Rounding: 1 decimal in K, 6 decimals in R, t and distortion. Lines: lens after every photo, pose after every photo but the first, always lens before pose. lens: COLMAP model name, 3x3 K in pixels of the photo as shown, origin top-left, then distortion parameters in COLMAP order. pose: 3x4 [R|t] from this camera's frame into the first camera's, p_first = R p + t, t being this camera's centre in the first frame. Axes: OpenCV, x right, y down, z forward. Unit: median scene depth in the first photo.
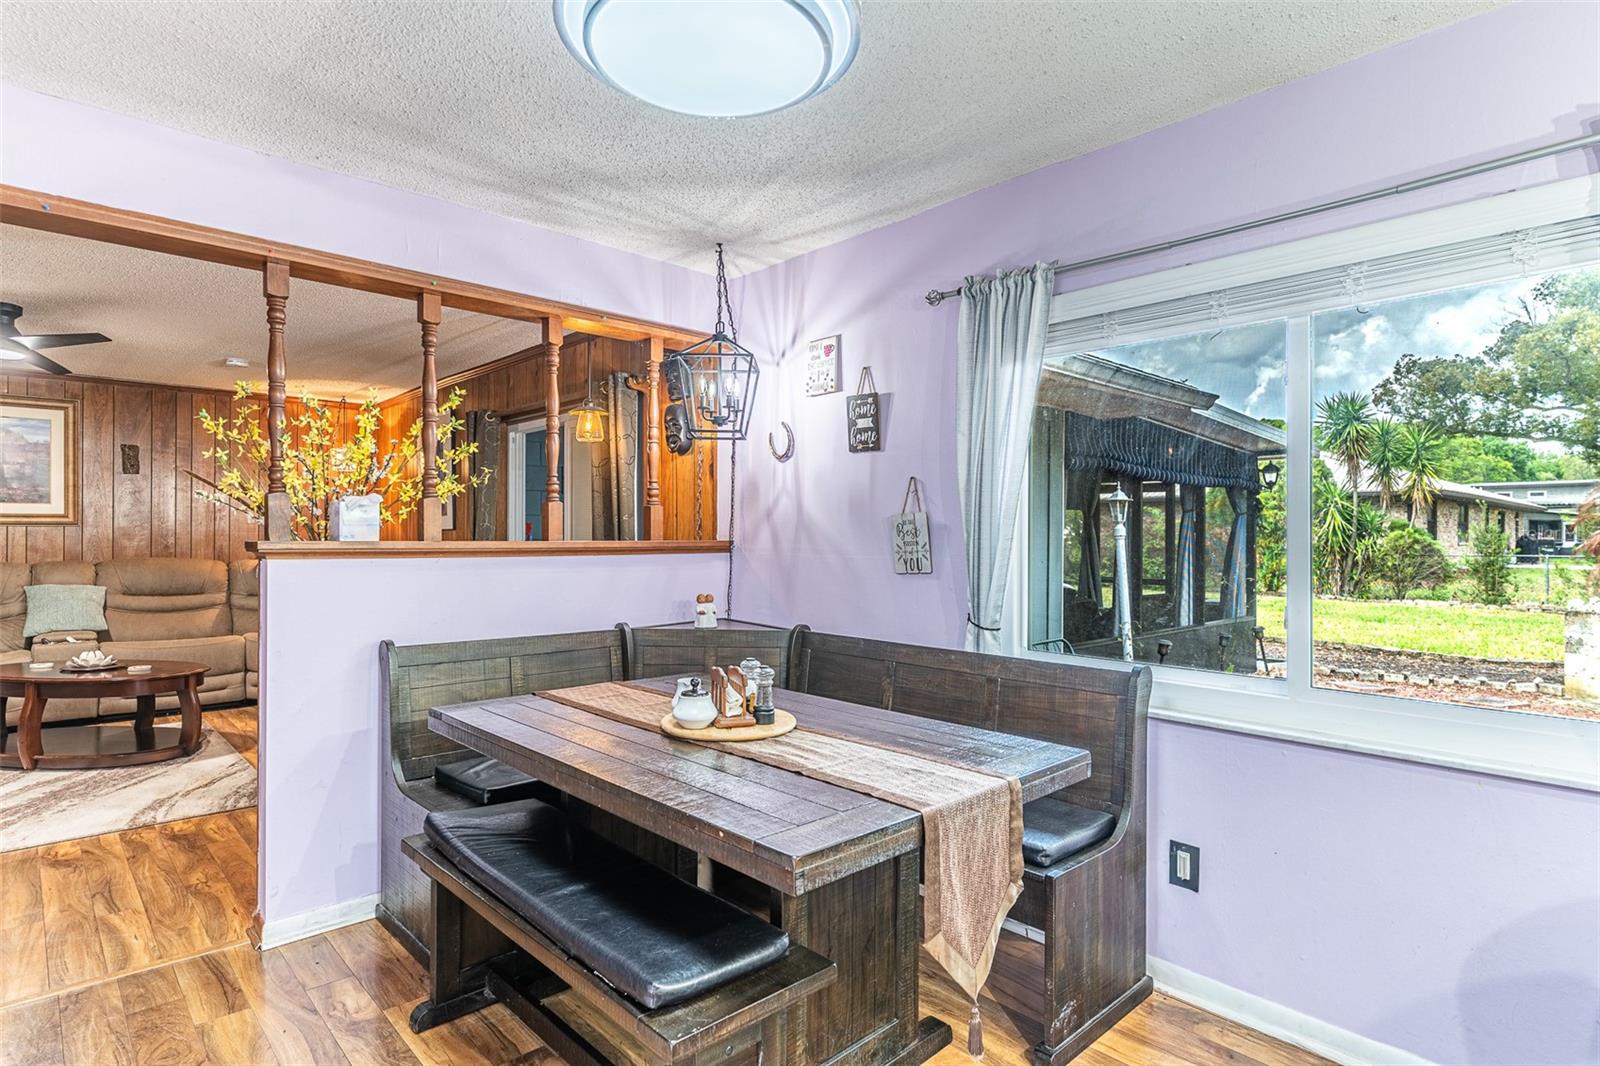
lens RADIAL K [[842.1, 0, 786.8], [0, 842.1, 533.4], [0, 0, 1]] dist [0.002188, -0.000304]
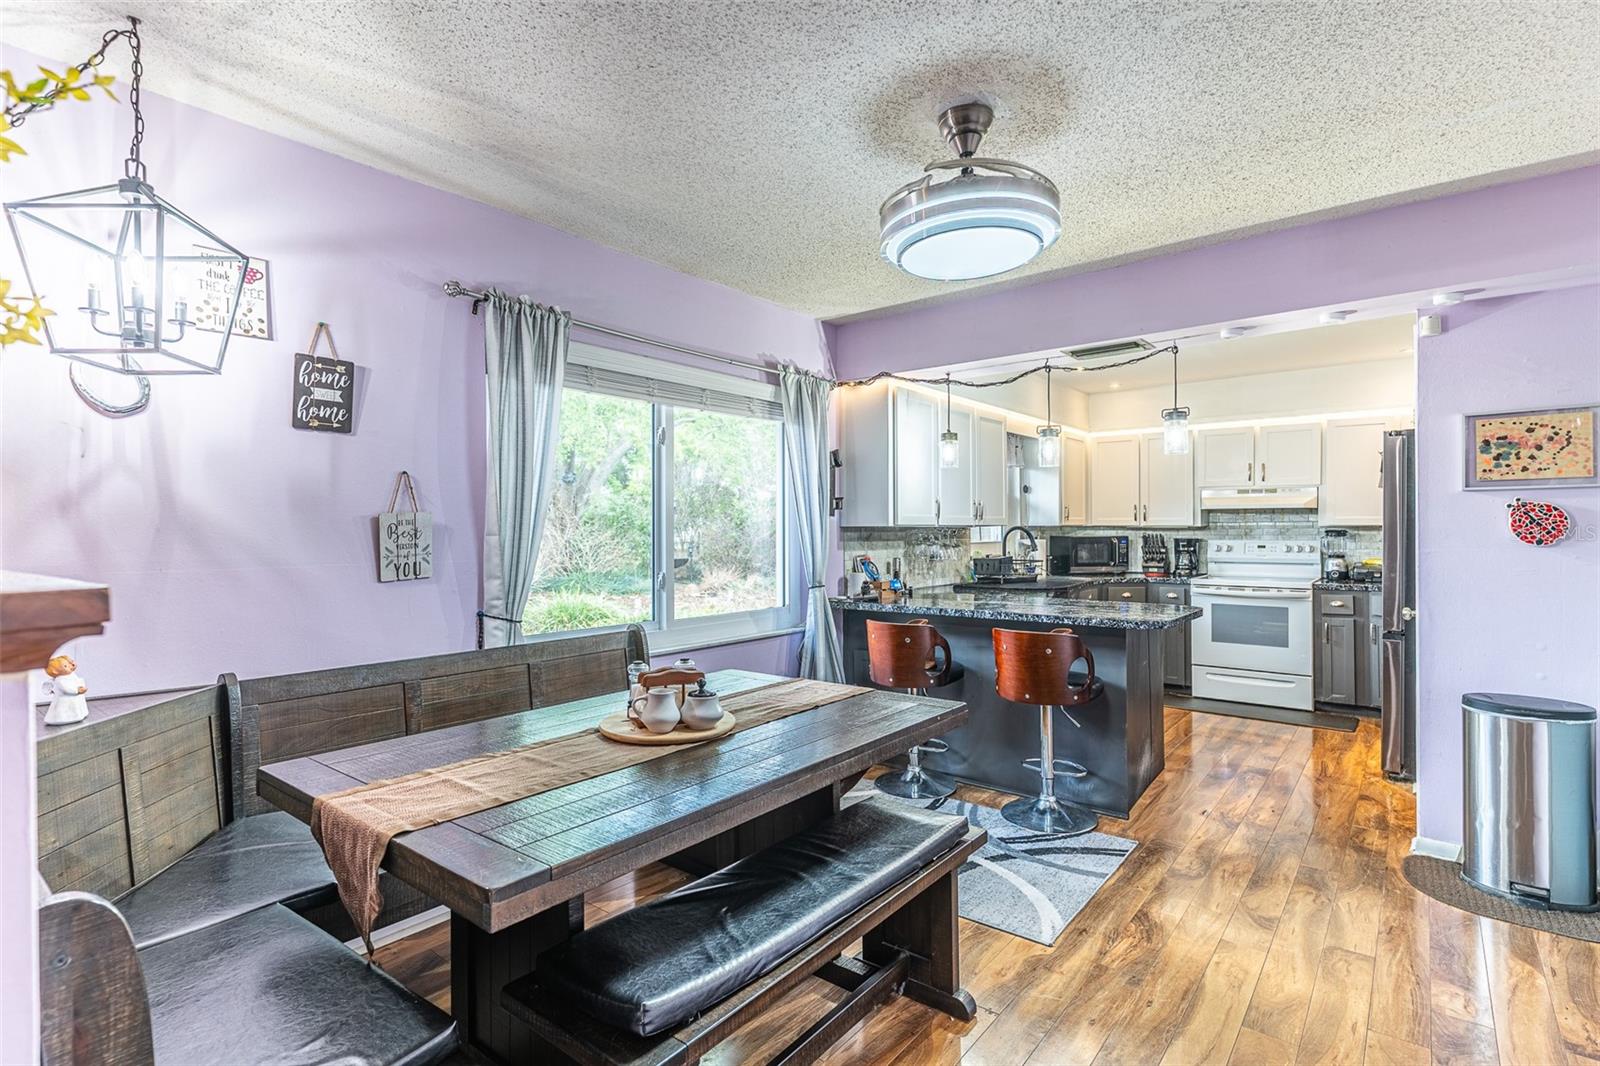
lens RADIAL K [[769.5, 0, 793.7], [0, 769.5, 534.1], [0, 0, 1]] dist [0.000479, -0.000602]
pose [[-0.142031, -0.005202, 0.989849, -0.351191], [0.006549, 0.999959, 0.006195, -0.001603], [-0.989841, 0.007362, -0.141991, 0.348453]]
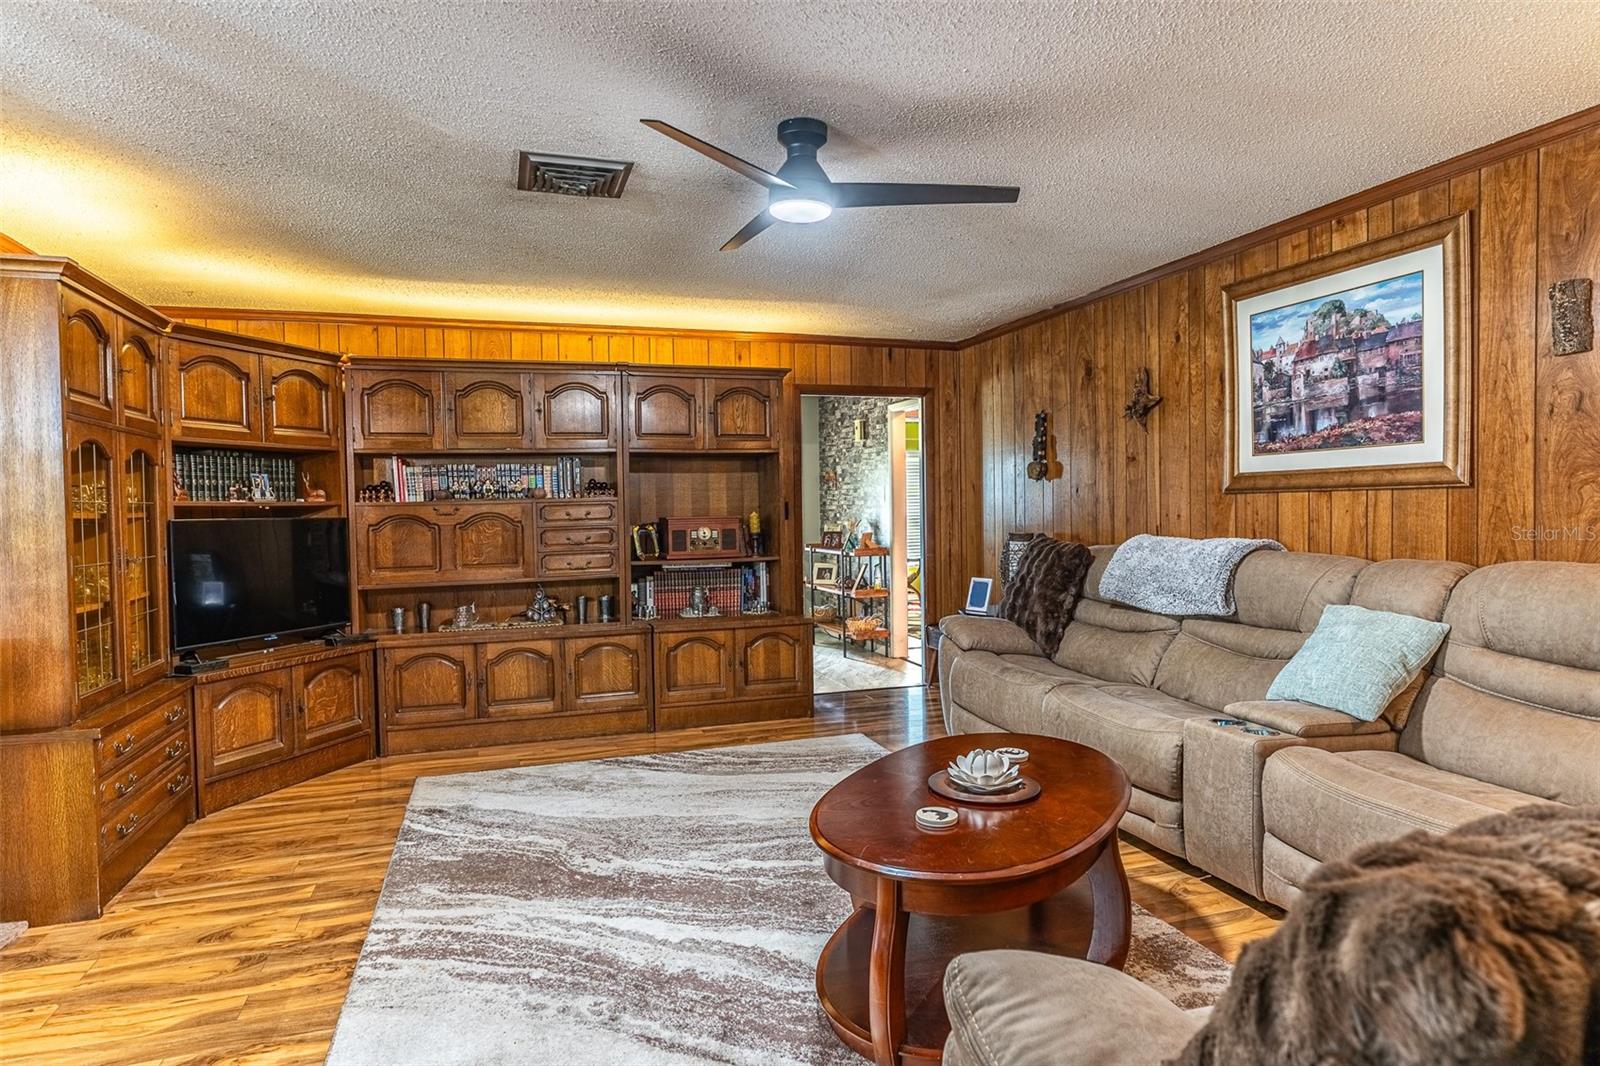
lens RADIAL K [[905.5, 0, 789.9], [0, 905.5, 526.9], [0, 0, 1]] dist [0.000786, -0.000599]
pose [[-0.412464, 0.026505, -0.910588, -0.239350], [0.017358, 0.999624, 0.021234, -0.003465], [0.910809, -0.007048, -0.412769, 0.883926]]
